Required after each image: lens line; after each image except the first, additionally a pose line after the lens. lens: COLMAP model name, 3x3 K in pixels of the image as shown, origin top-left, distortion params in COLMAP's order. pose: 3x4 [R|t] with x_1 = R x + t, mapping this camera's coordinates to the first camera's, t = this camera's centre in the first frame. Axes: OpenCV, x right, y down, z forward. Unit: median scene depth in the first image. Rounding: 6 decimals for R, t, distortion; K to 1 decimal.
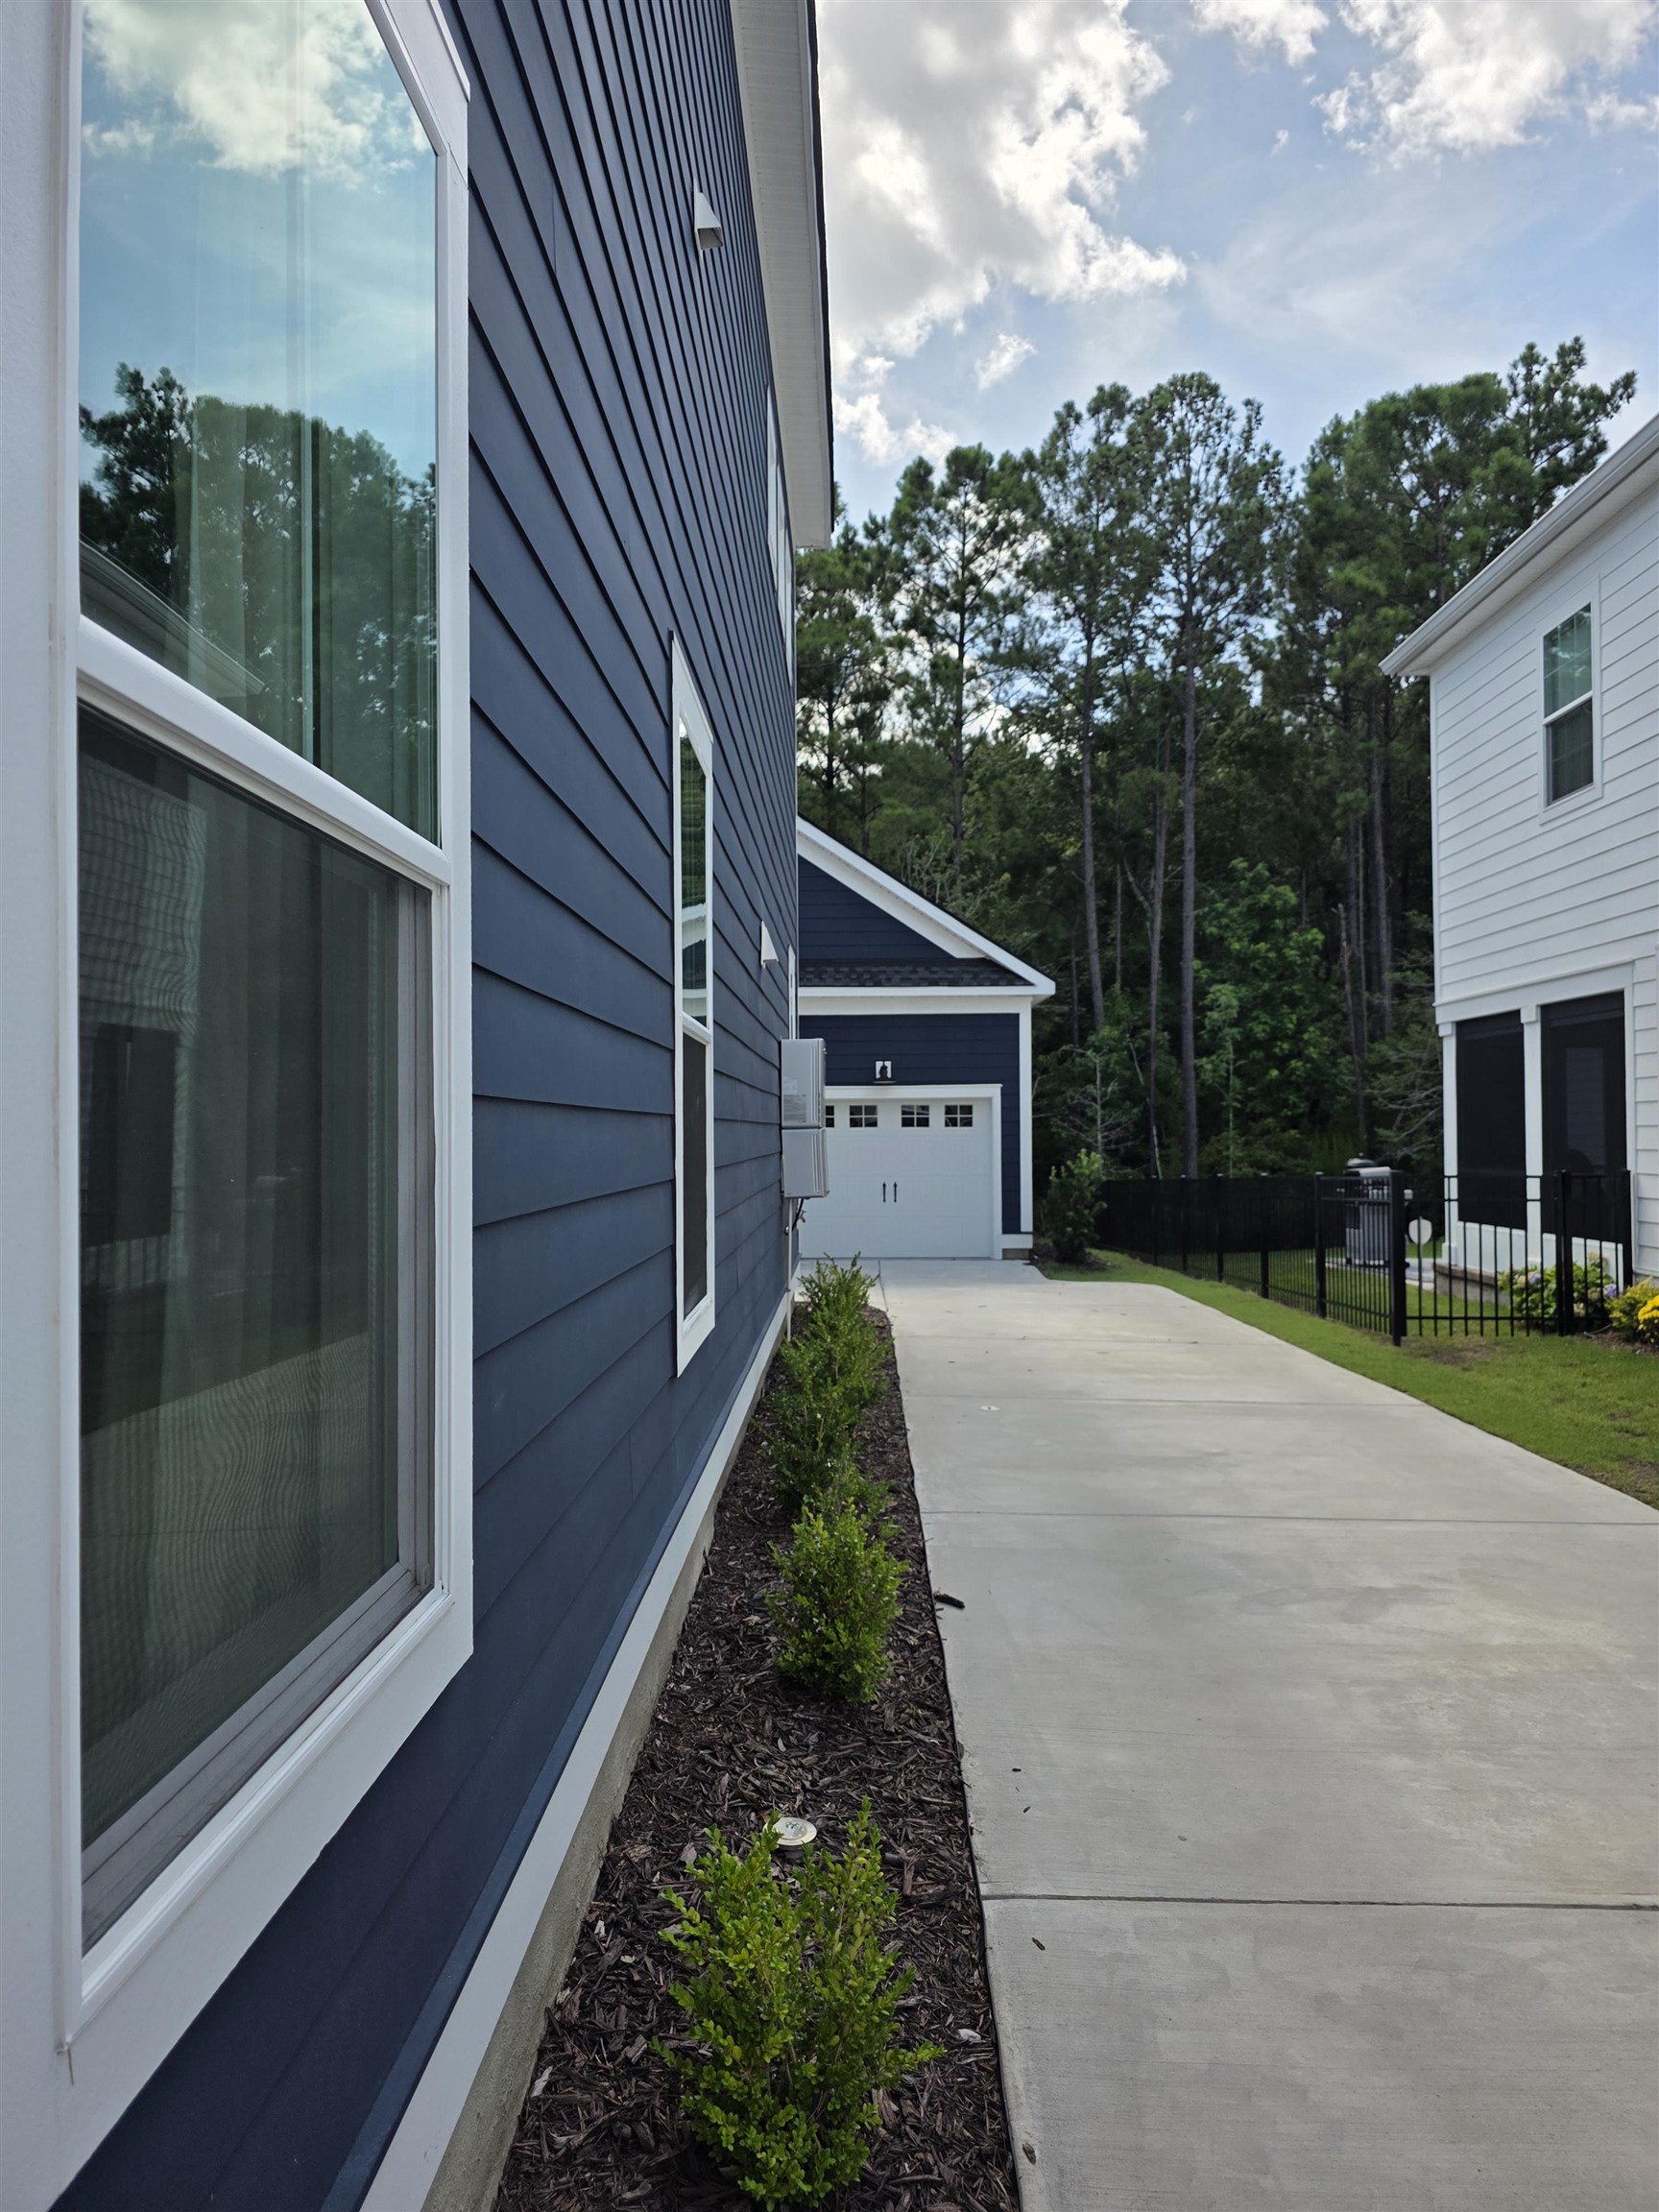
lens RADIAL K [[1474.7, 0, 838.3], [0, 1474.7, 1129.1], [0, 0, 1]] dist [0.079036, -0.081328]
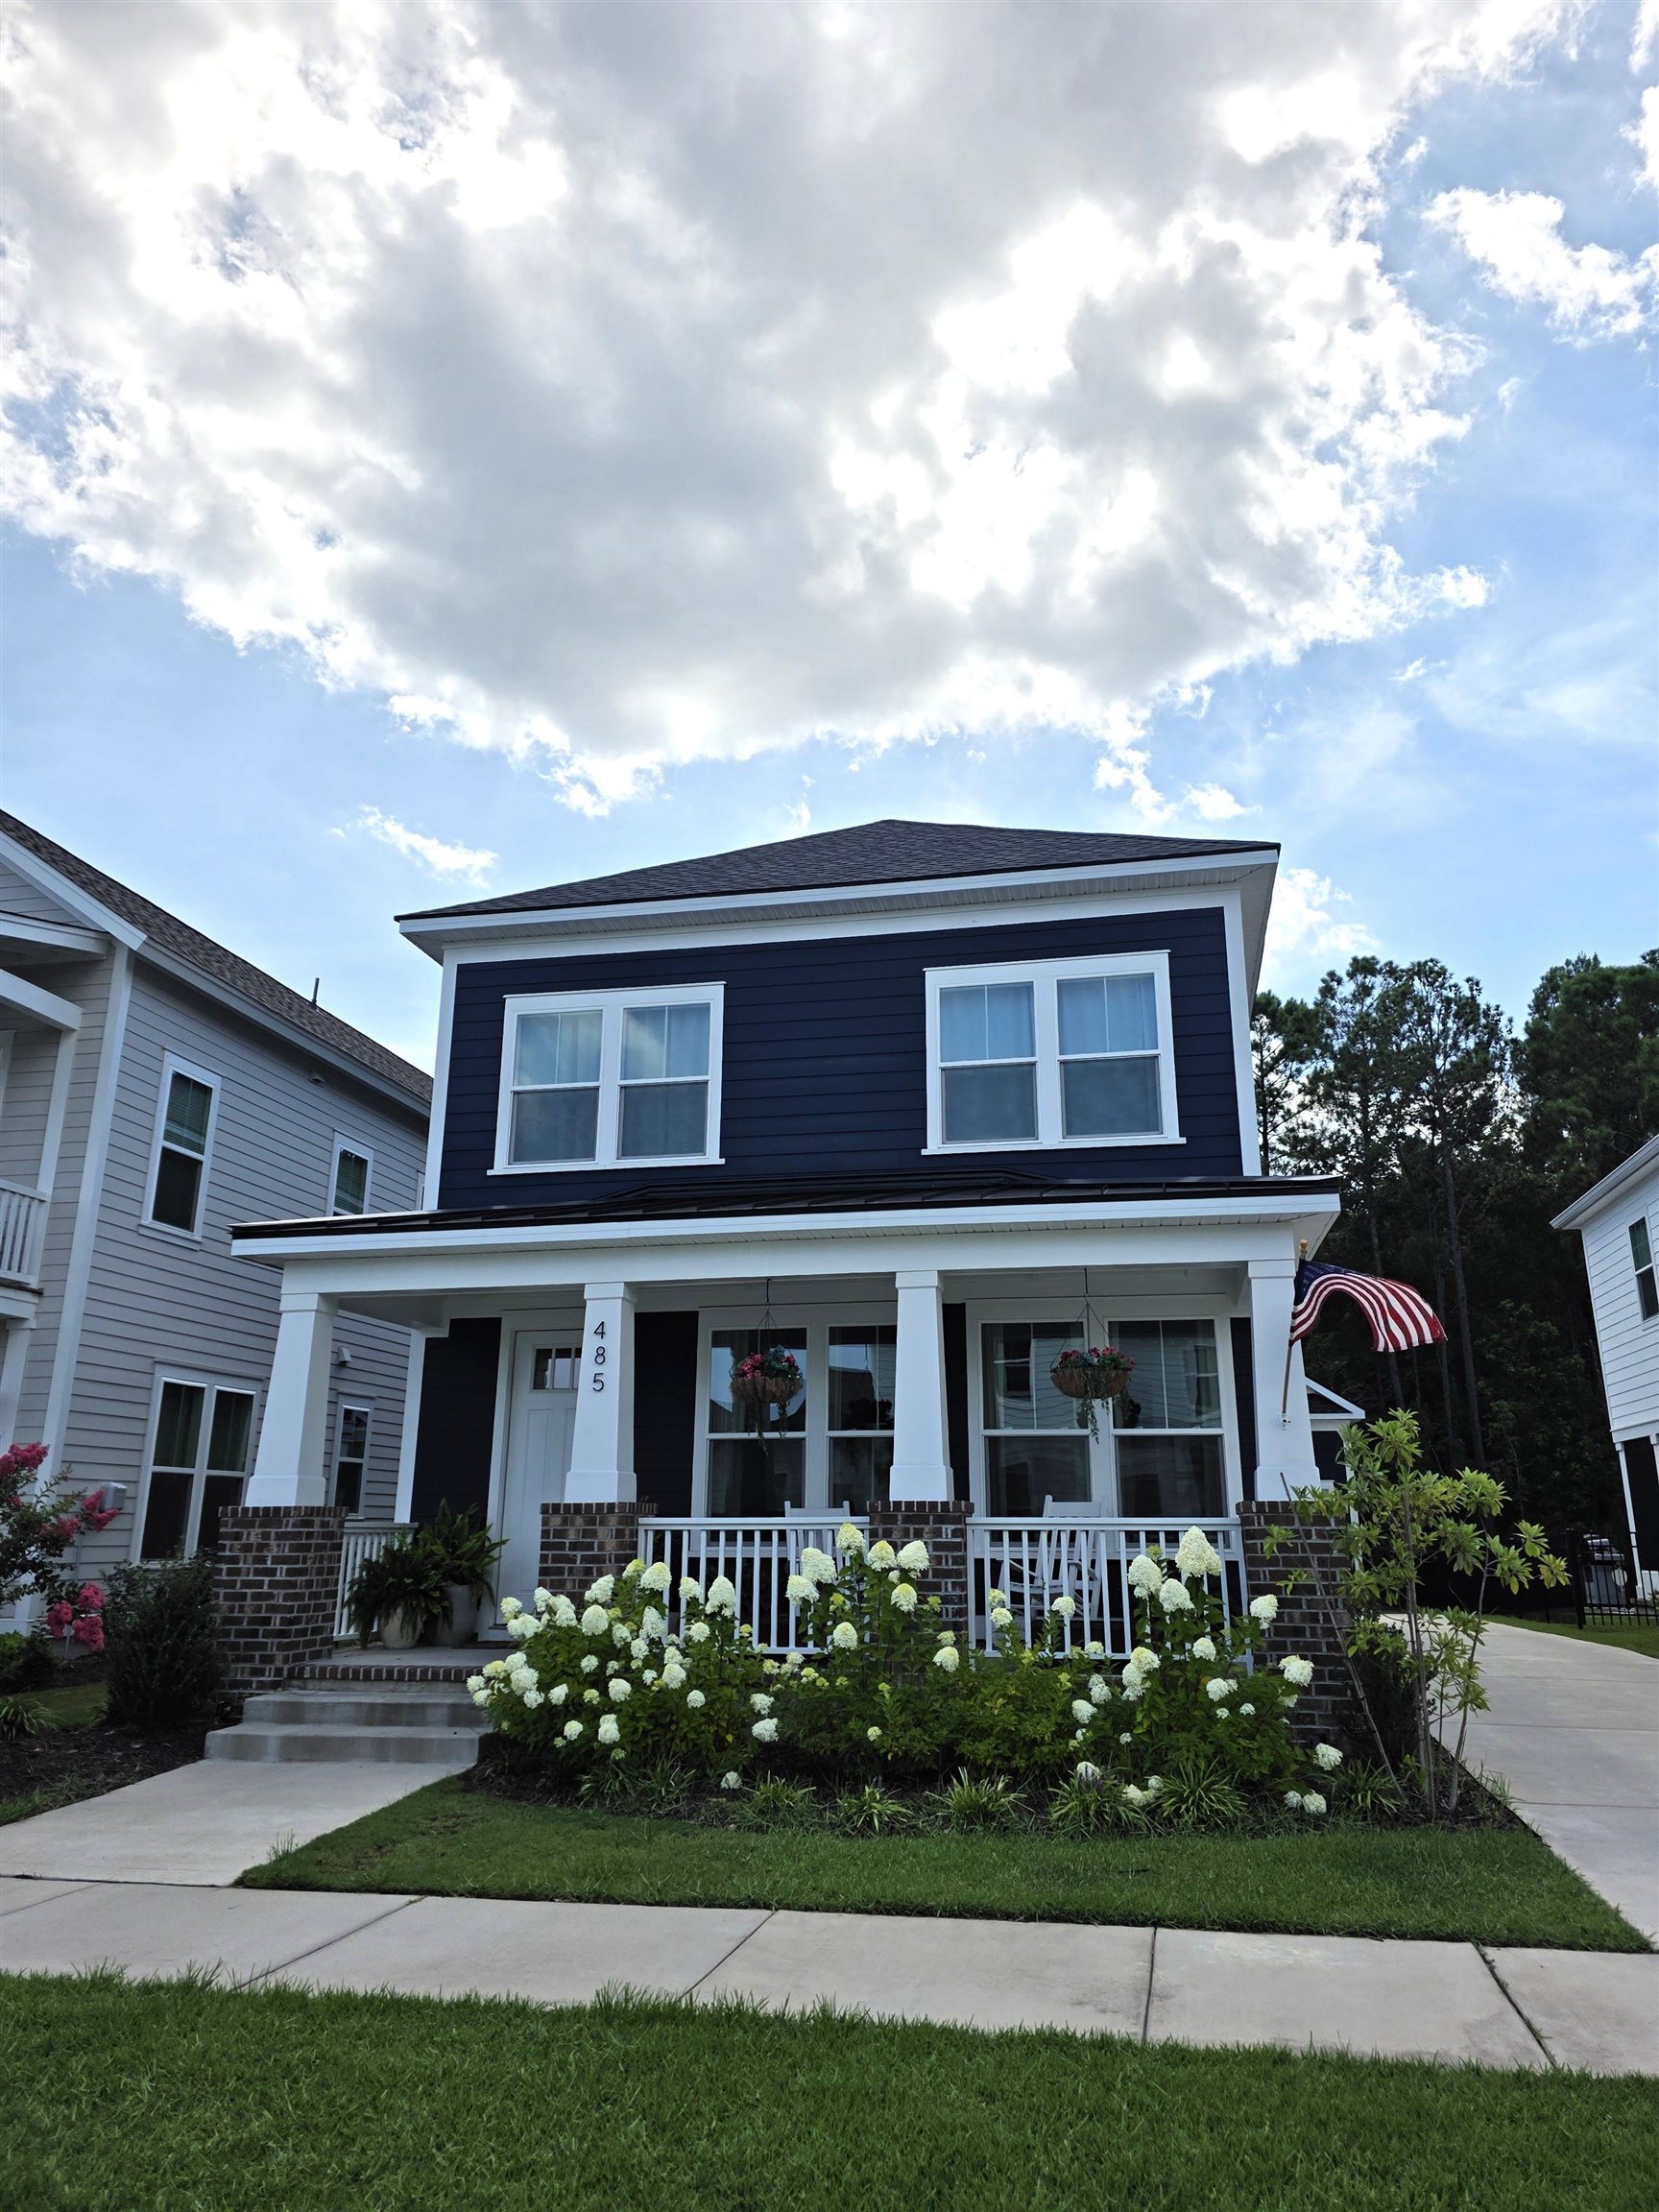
lens RADIAL K [[1474.7, 0, 838.3], [0, 1474.7, 1129.1], [0, 0, 1]] dist [0.079036, -0.081328]
pose [[0.982030, -0.048886, -0.182285, -0.052114], [-0.000810, 0.964768, -0.263100, 0.013916], [0.188724, 0.258519, 0.947392, -0.363657]]
